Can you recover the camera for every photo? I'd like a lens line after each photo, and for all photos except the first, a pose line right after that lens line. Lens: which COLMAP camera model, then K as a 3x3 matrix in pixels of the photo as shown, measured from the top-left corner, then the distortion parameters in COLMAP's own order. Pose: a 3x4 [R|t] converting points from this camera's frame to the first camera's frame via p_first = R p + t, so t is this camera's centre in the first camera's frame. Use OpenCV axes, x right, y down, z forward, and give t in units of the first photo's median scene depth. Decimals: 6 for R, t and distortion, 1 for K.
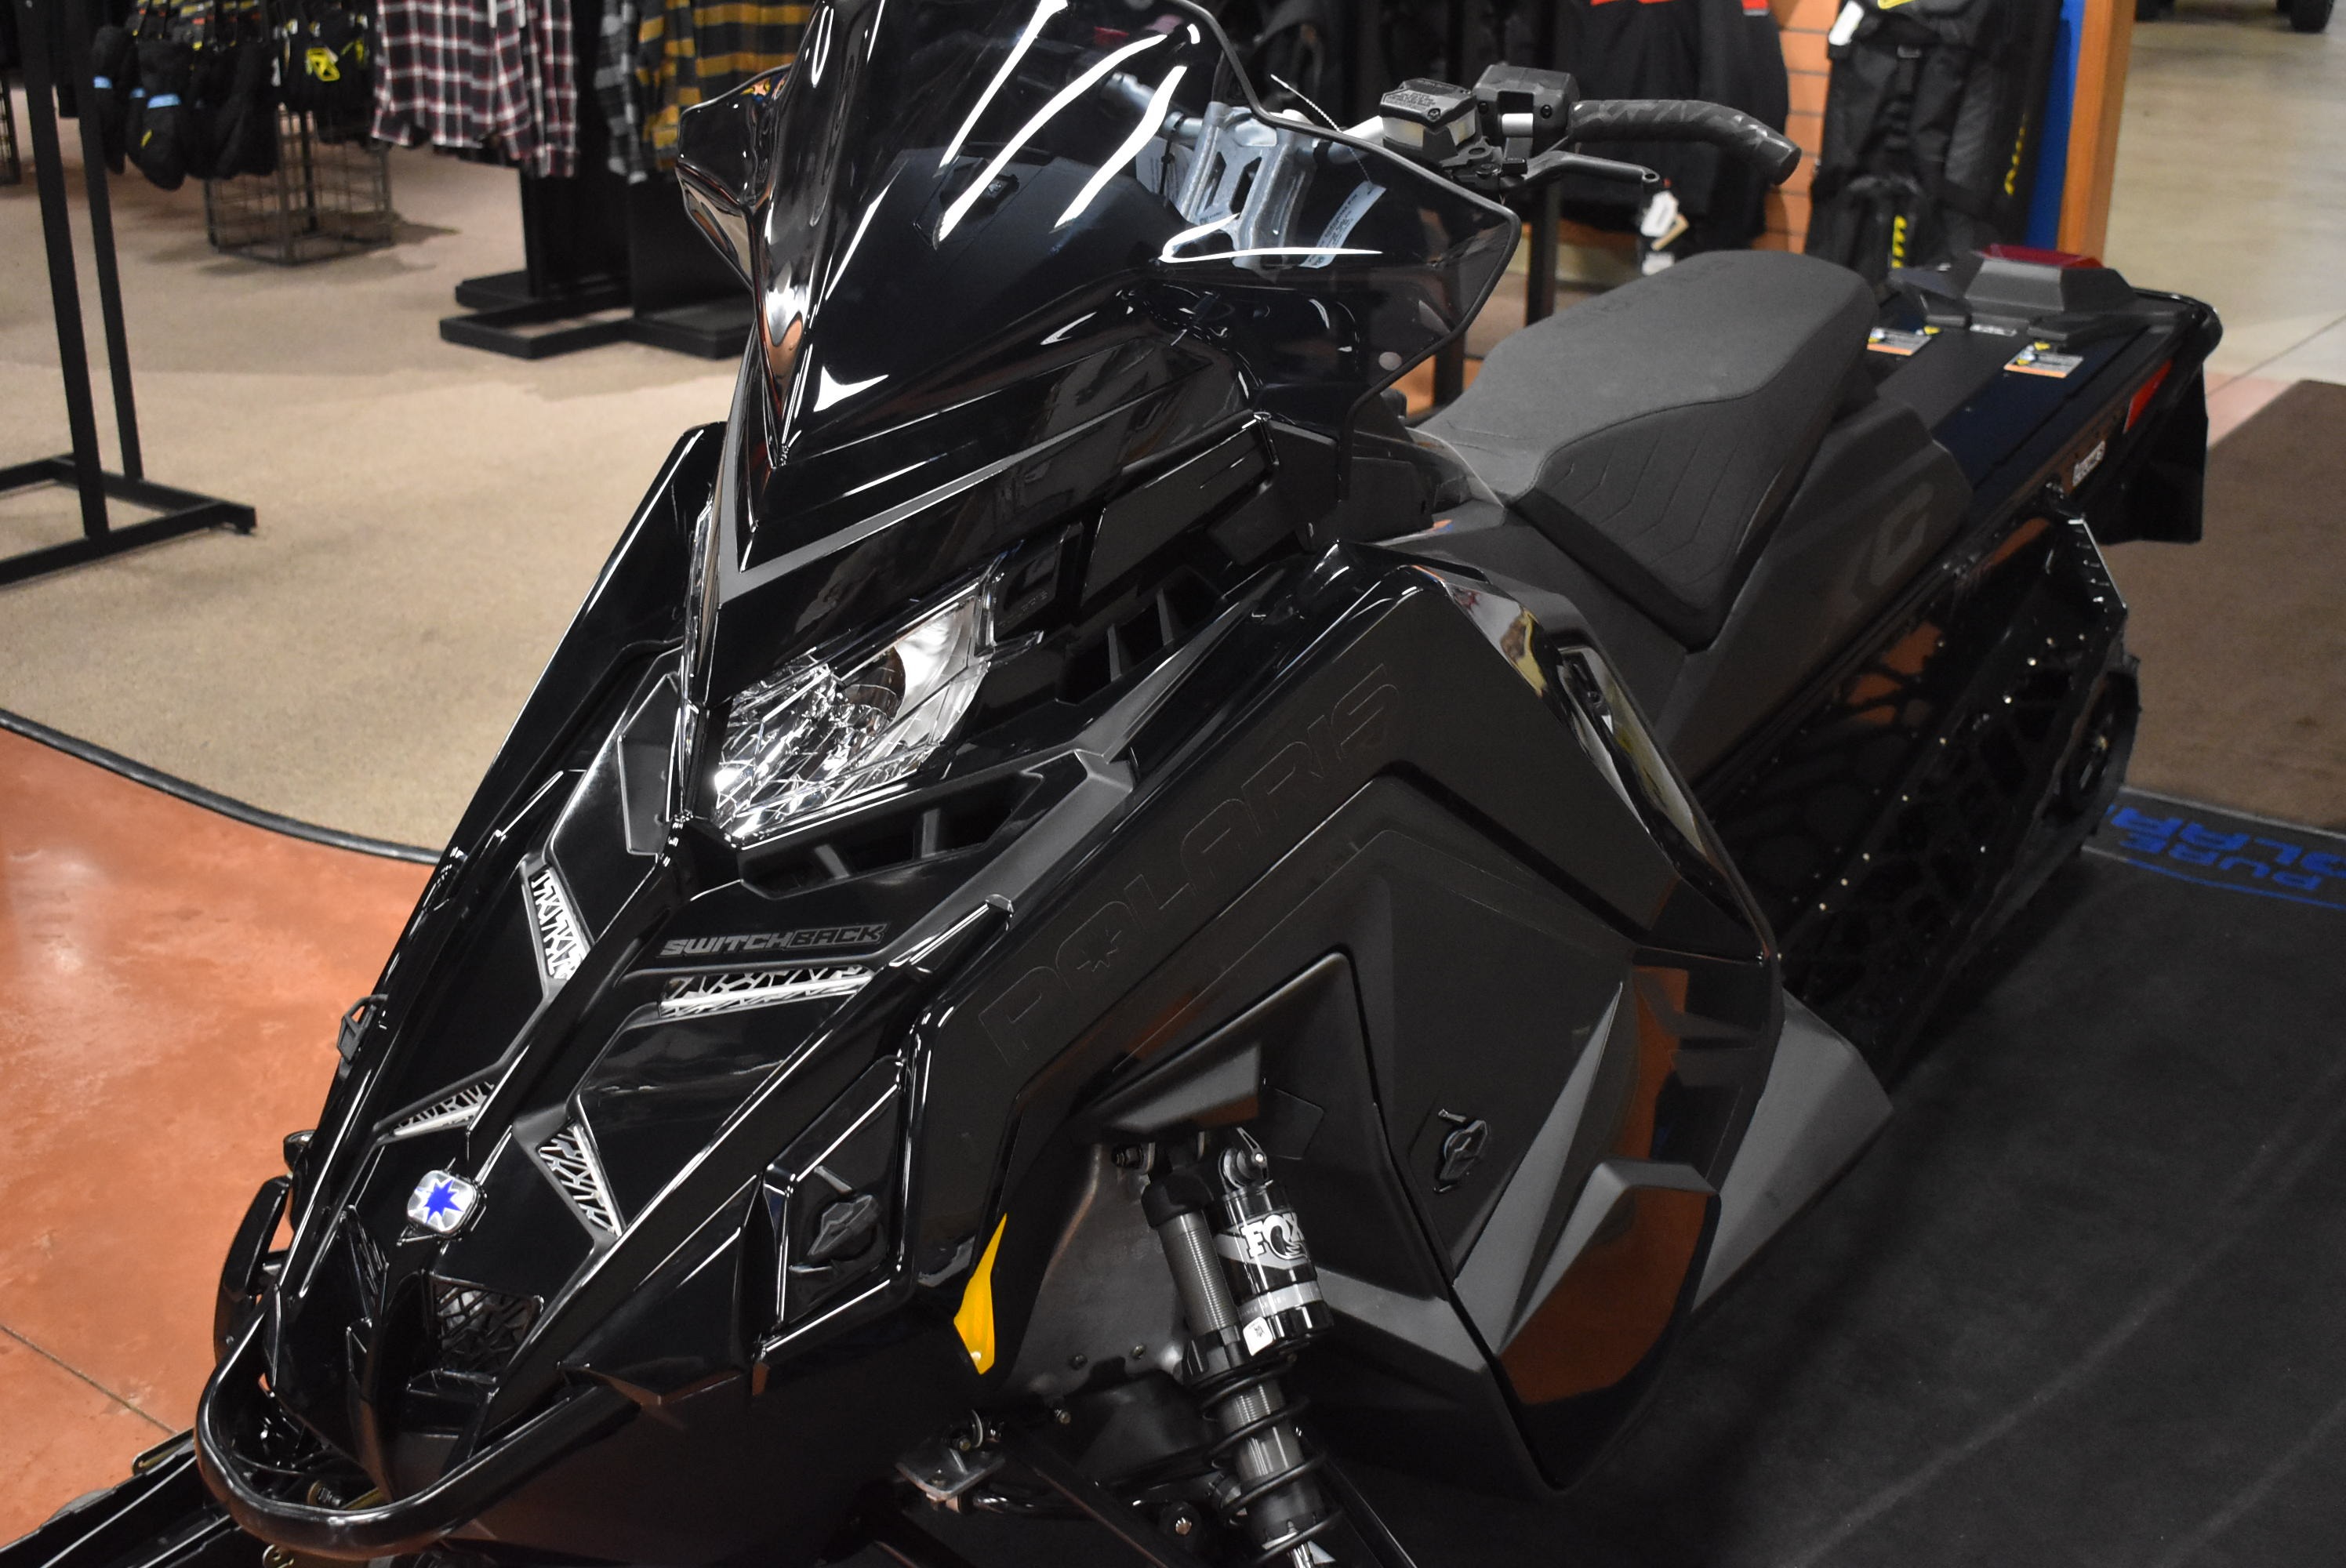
lens RADIAL K [[2816.5, 0, 1172.4], [0, 2816.5, 783.7], [0, 0, 1]] dist [-0.015490, 0.000000]
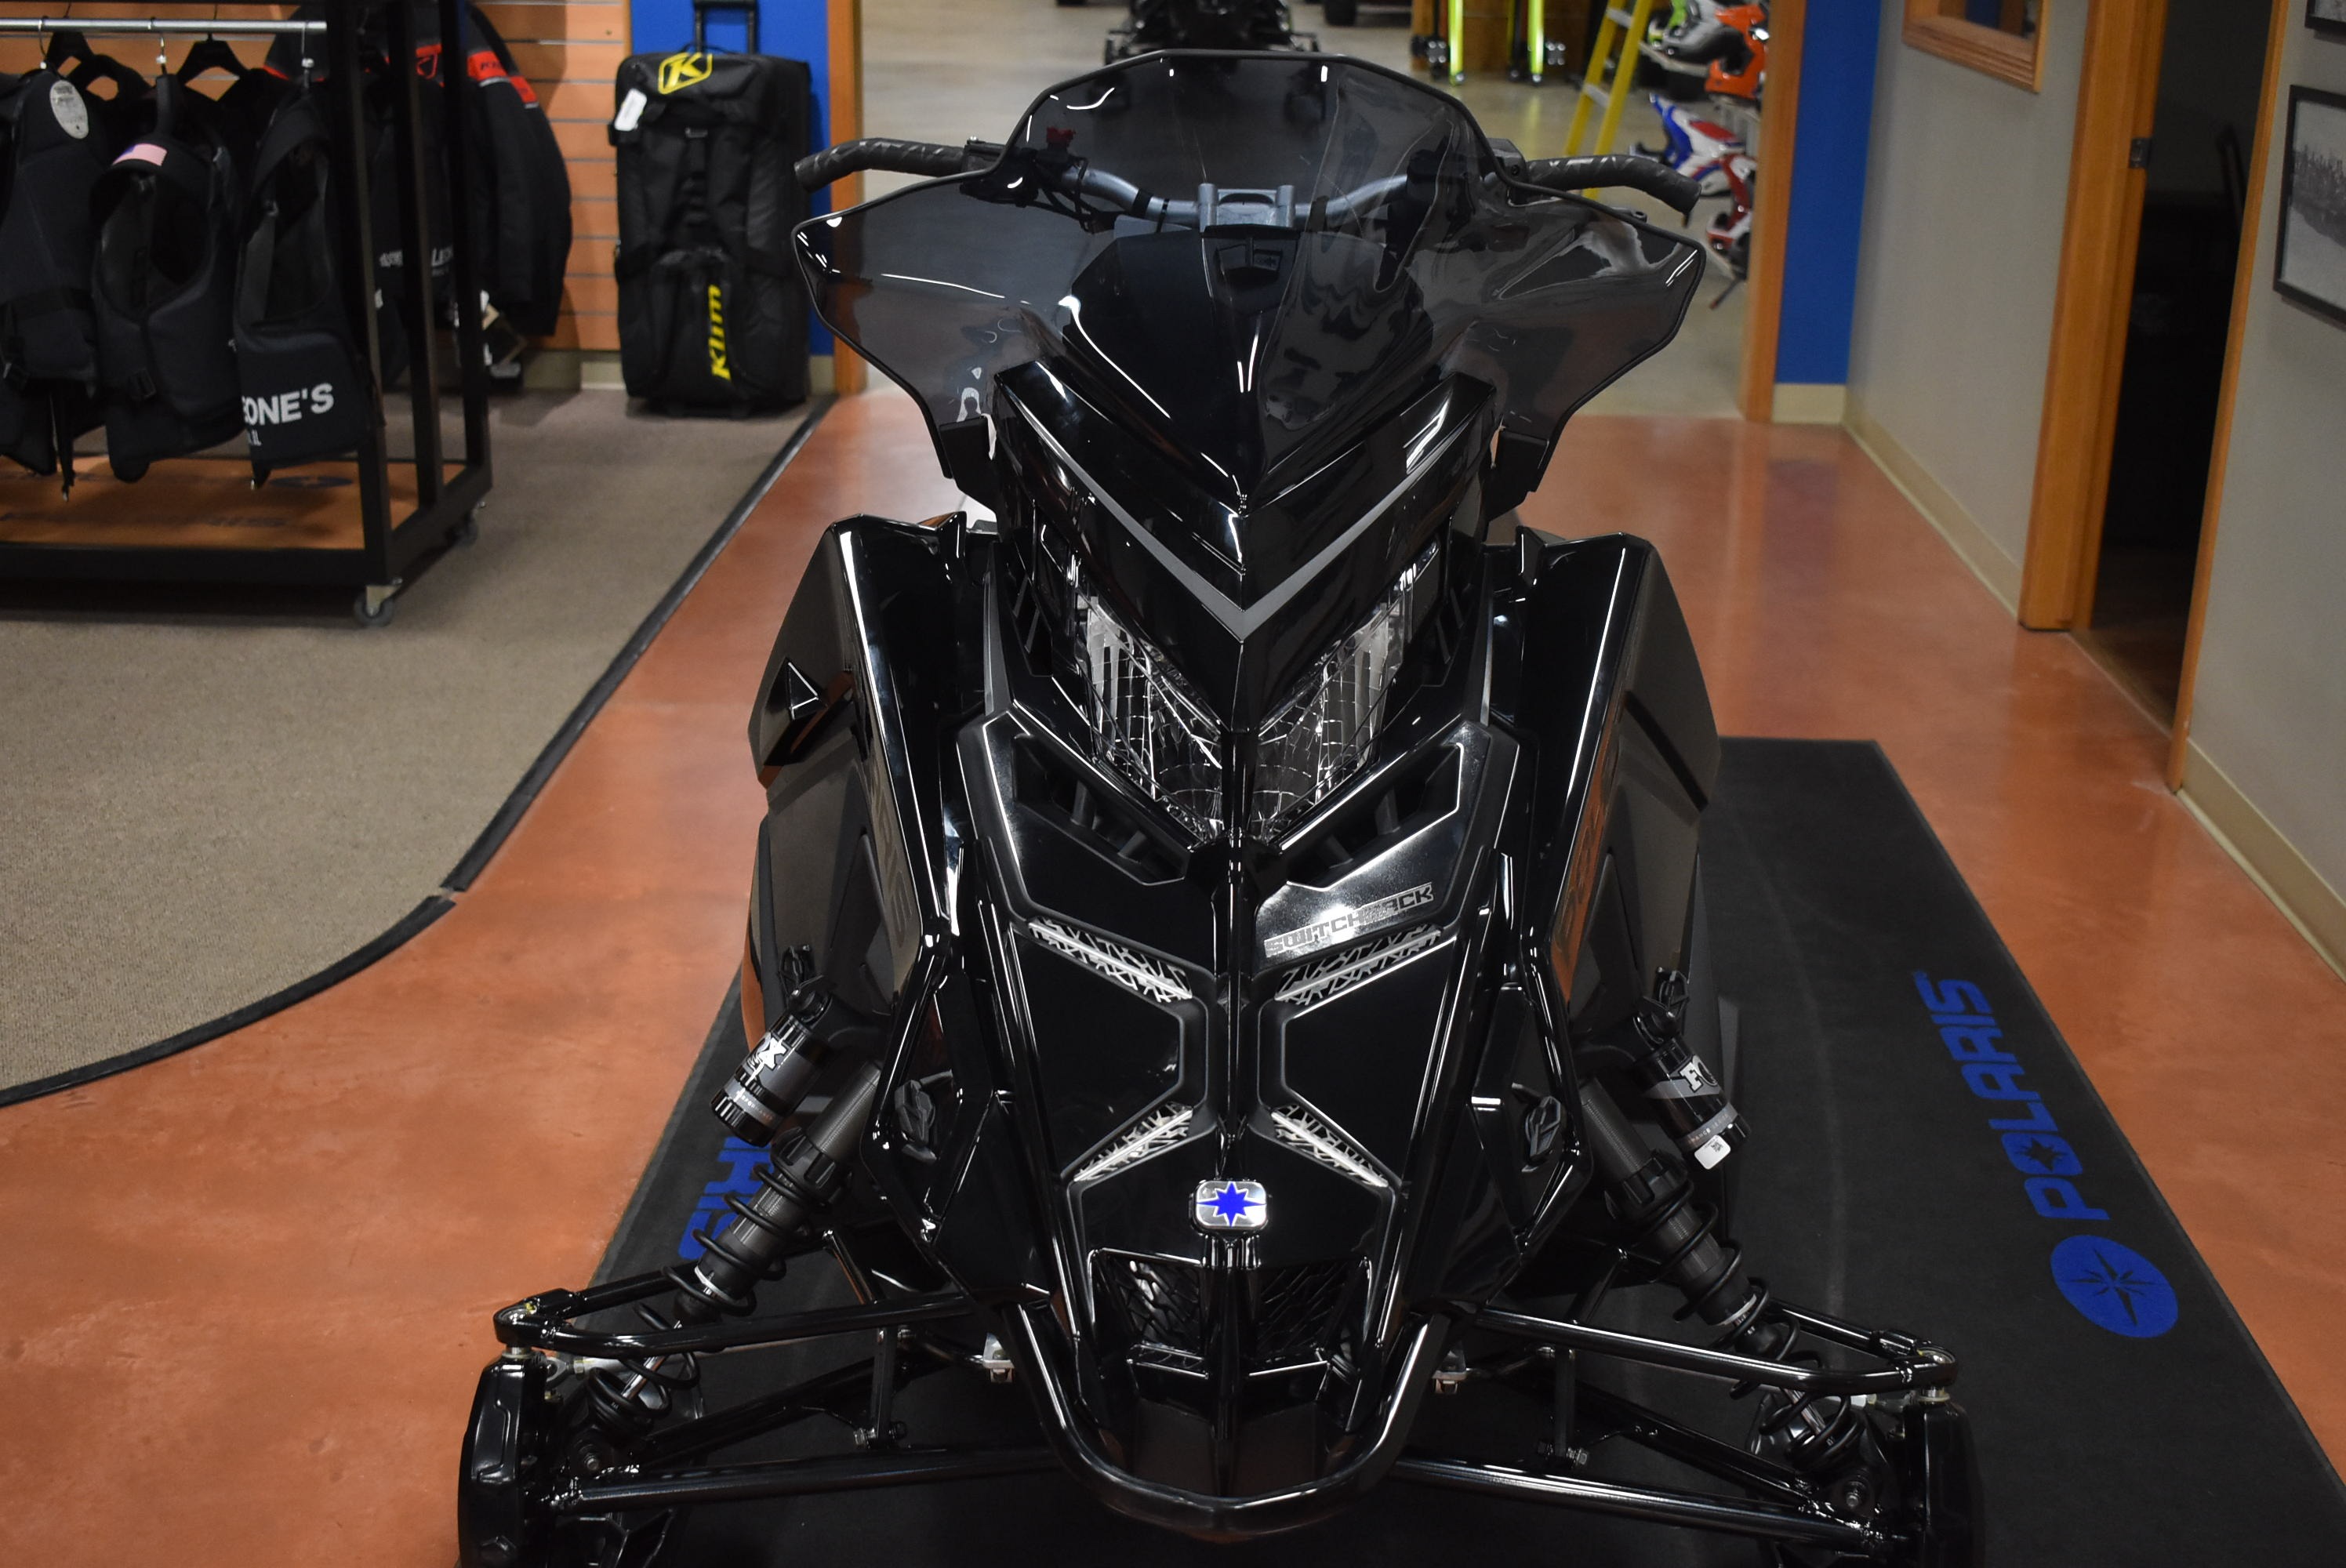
lens RADIAL K [[2816.5, 0, 1173.0], [0, 2816.5, 784.3], [0, 0, 1]] dist [-0.015490, 0.000000]
pose [[0.825792, -0.185651, 0.532543, -0.202449], [0.202011, 0.978982, 0.028035, -0.011048], [-0.526554, 0.084429, 0.845939, 0.020537]]
